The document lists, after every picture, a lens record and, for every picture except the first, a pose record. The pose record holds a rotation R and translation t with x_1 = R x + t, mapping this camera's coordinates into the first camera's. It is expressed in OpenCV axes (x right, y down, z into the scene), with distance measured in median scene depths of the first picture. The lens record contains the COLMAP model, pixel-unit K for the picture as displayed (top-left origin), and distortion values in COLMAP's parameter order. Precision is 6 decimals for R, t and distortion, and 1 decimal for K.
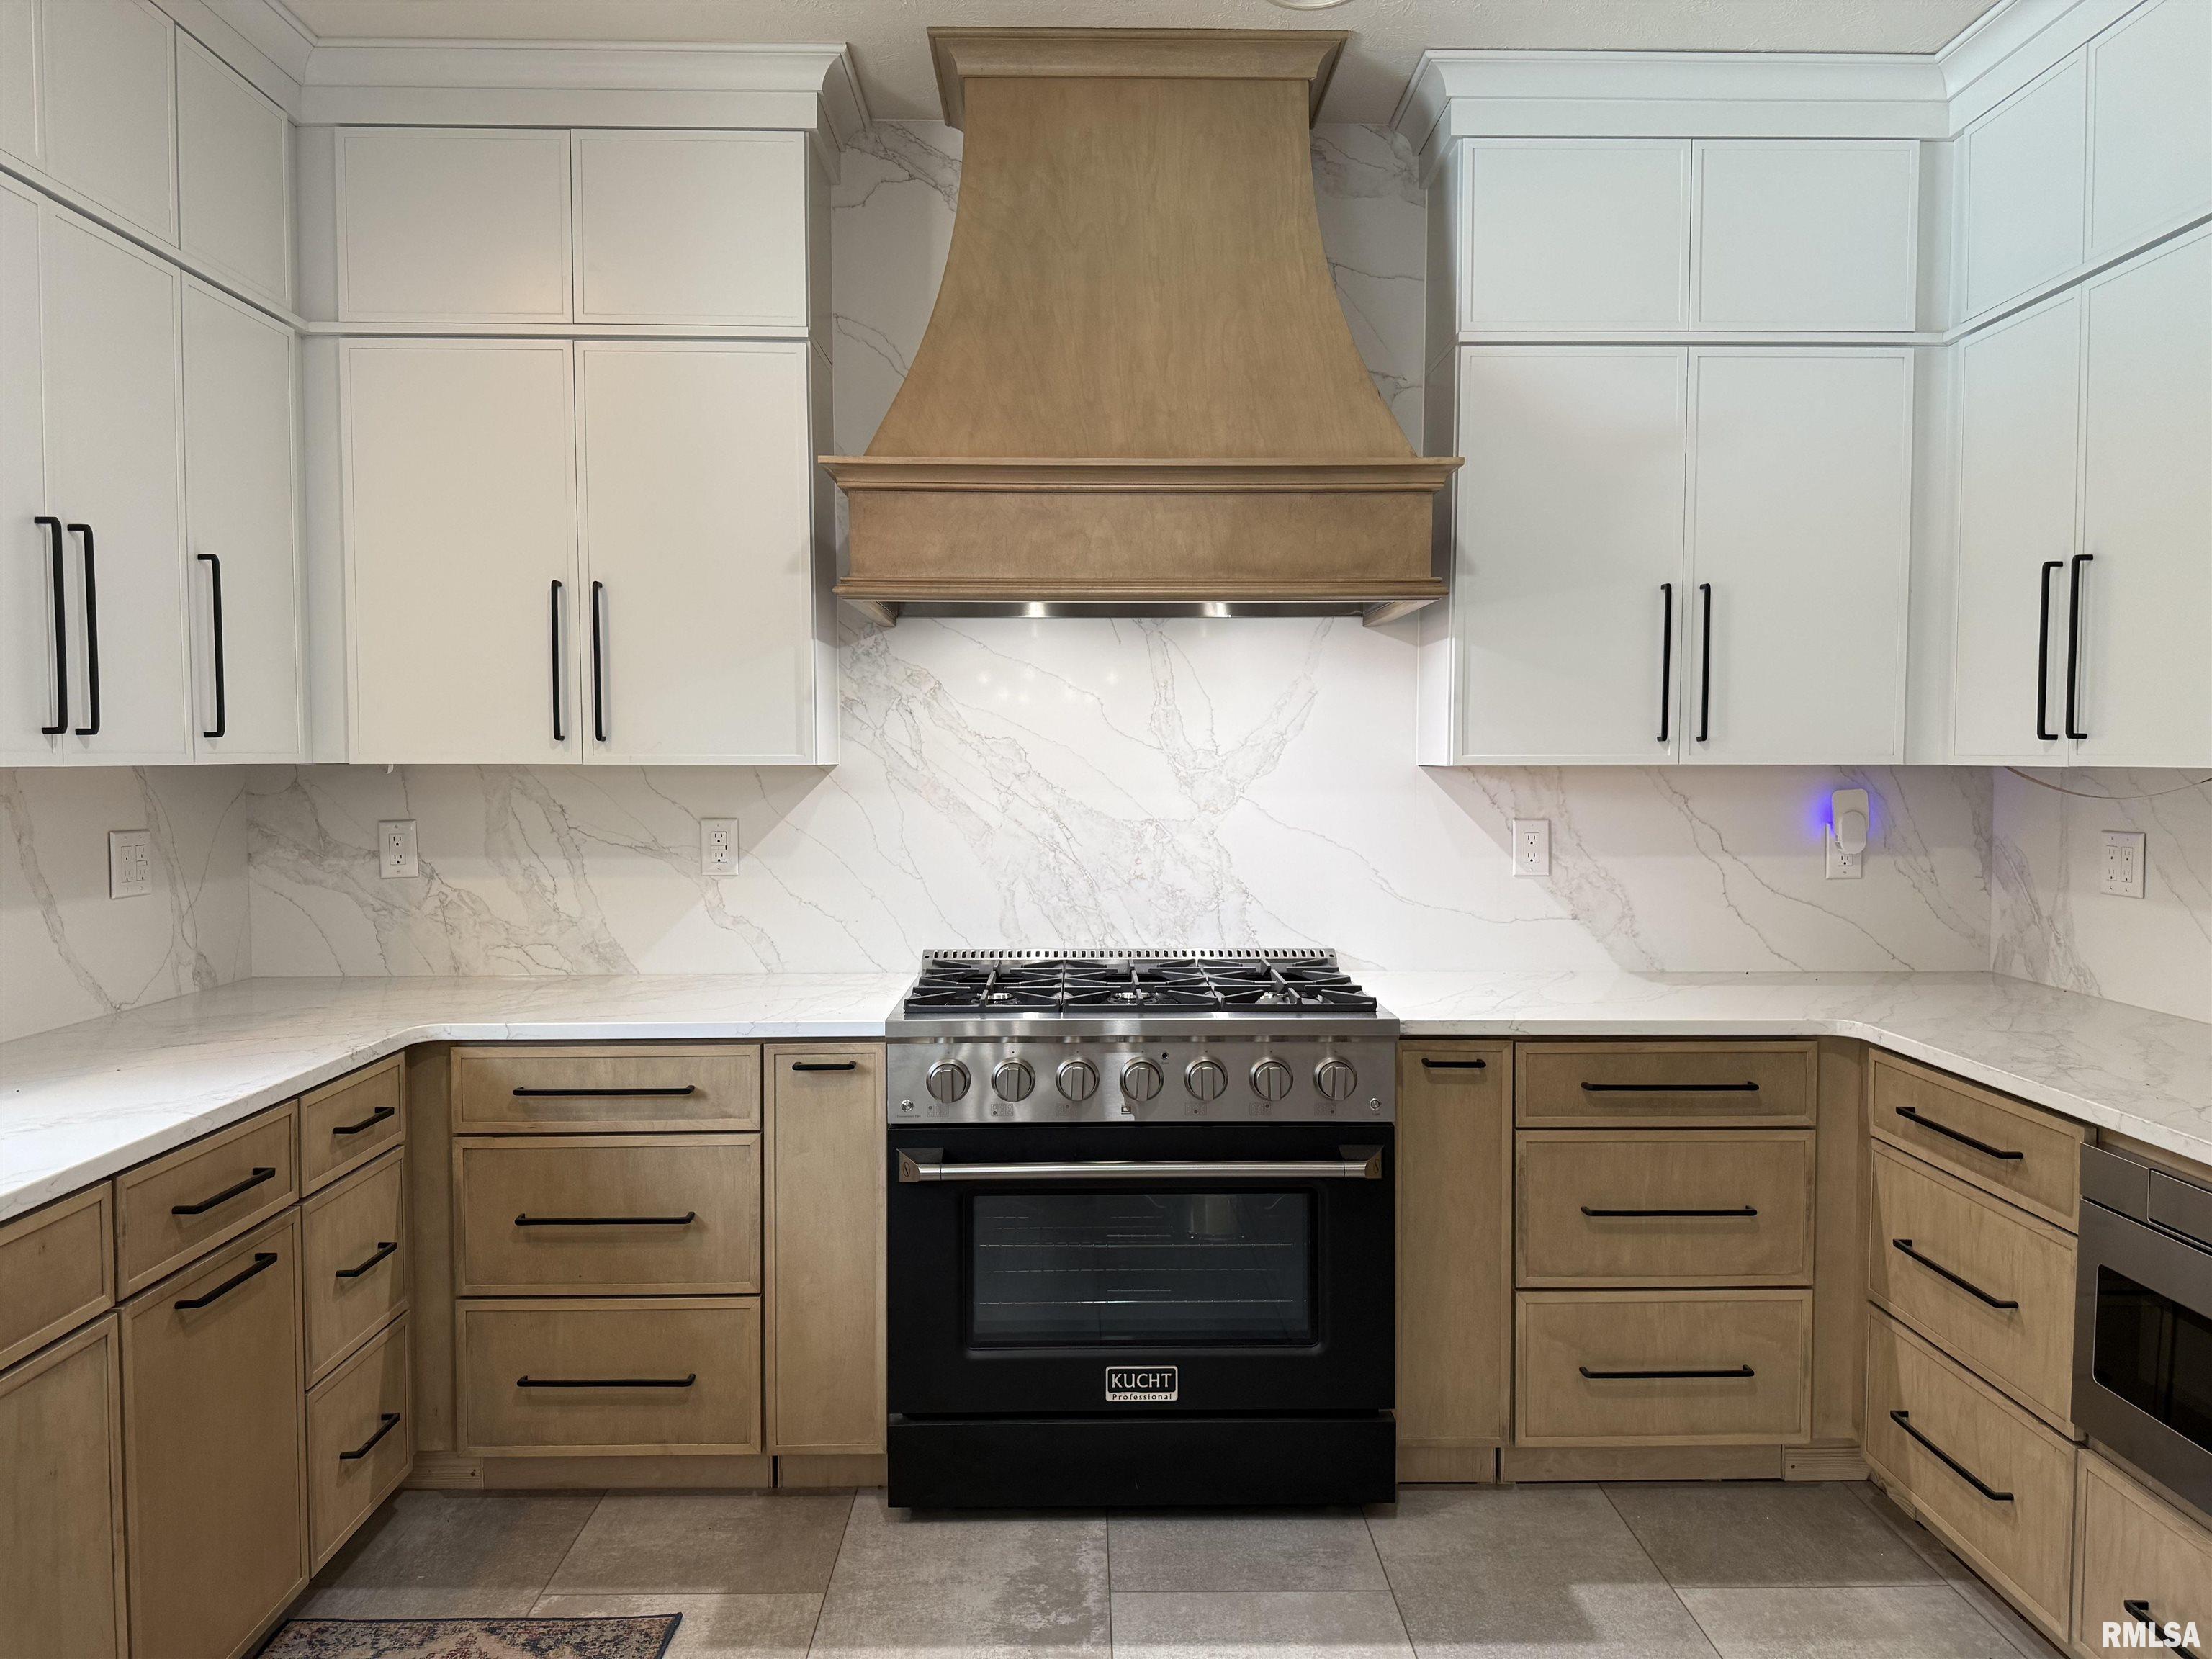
lens RADIAL K [[1560.7, 0, 1102.0], [0, 1560.7, 829.3], [0, 0, 1]] dist [0.064658, -0.069032]
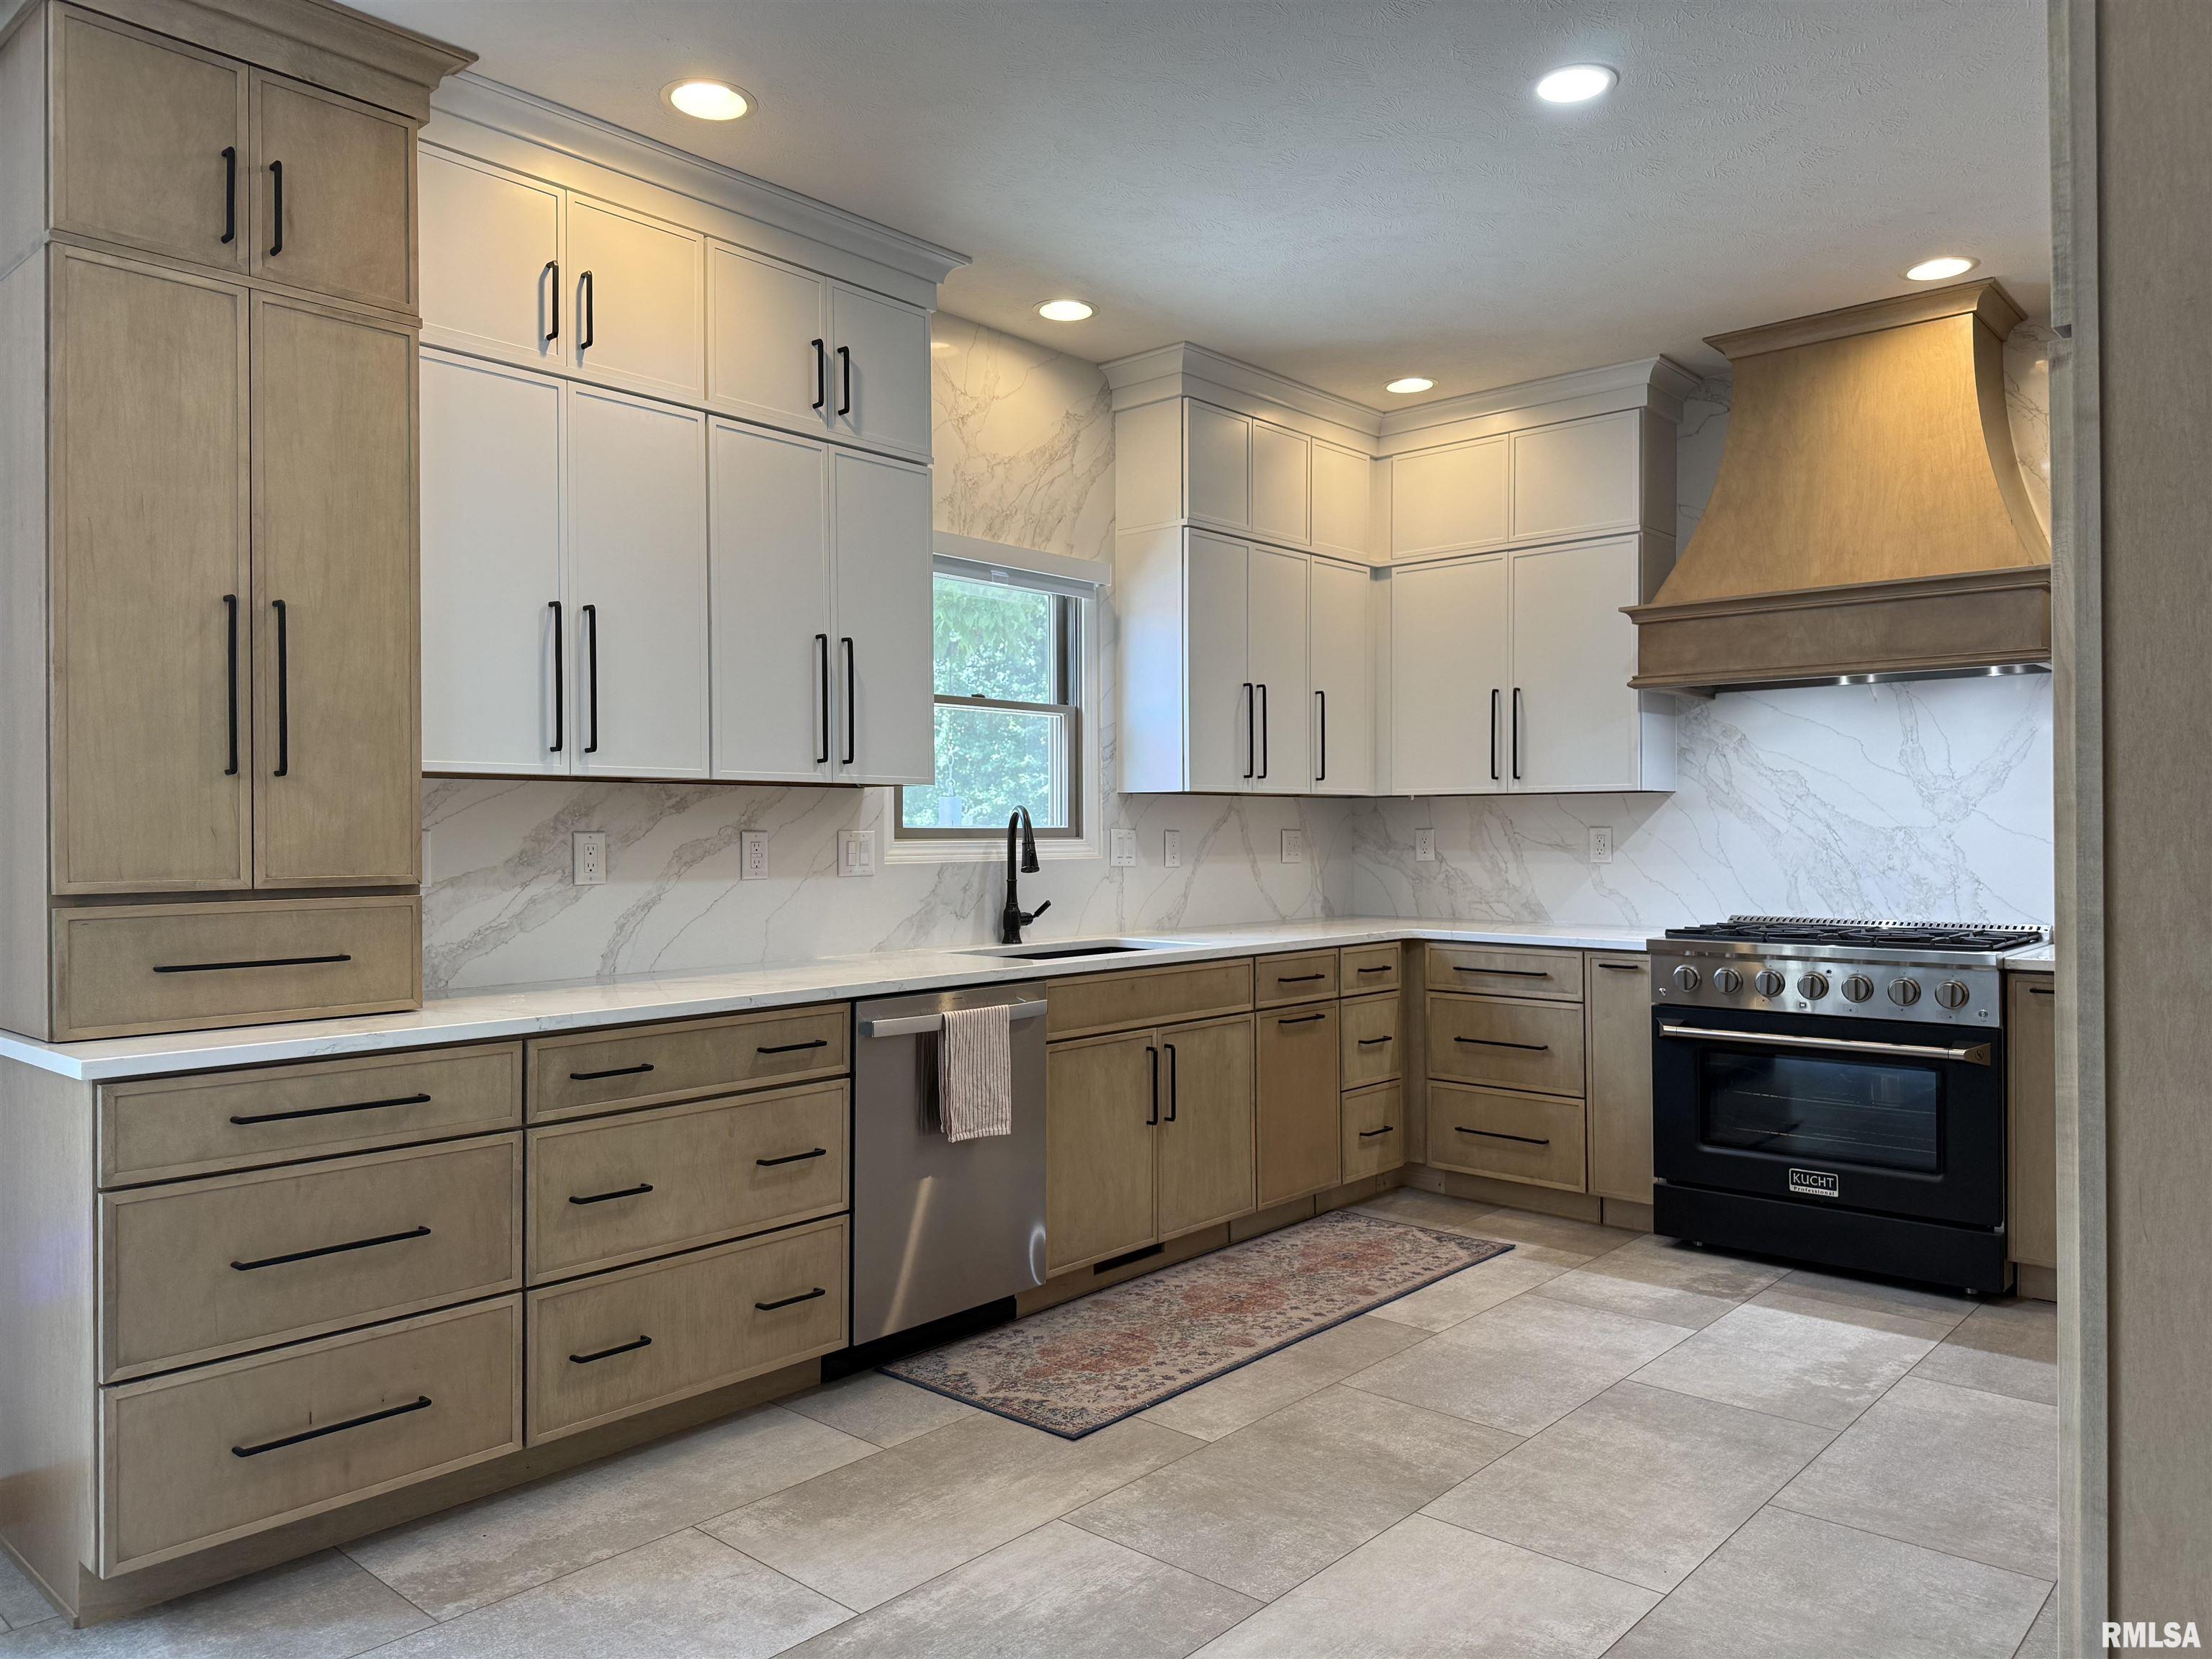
lens RADIAL K [[1560.7, 0, 1103.1], [0, 1560.7, 827.6], [0, 0, 1]] dist [0.064658, -0.069032]
pose [[0.737248, -0.003525, -0.675613, 0.551578], [-0.027433, 0.999006, -0.035148, 0.076013], [0.675065, 0.044447, 0.736418, -0.621497]]
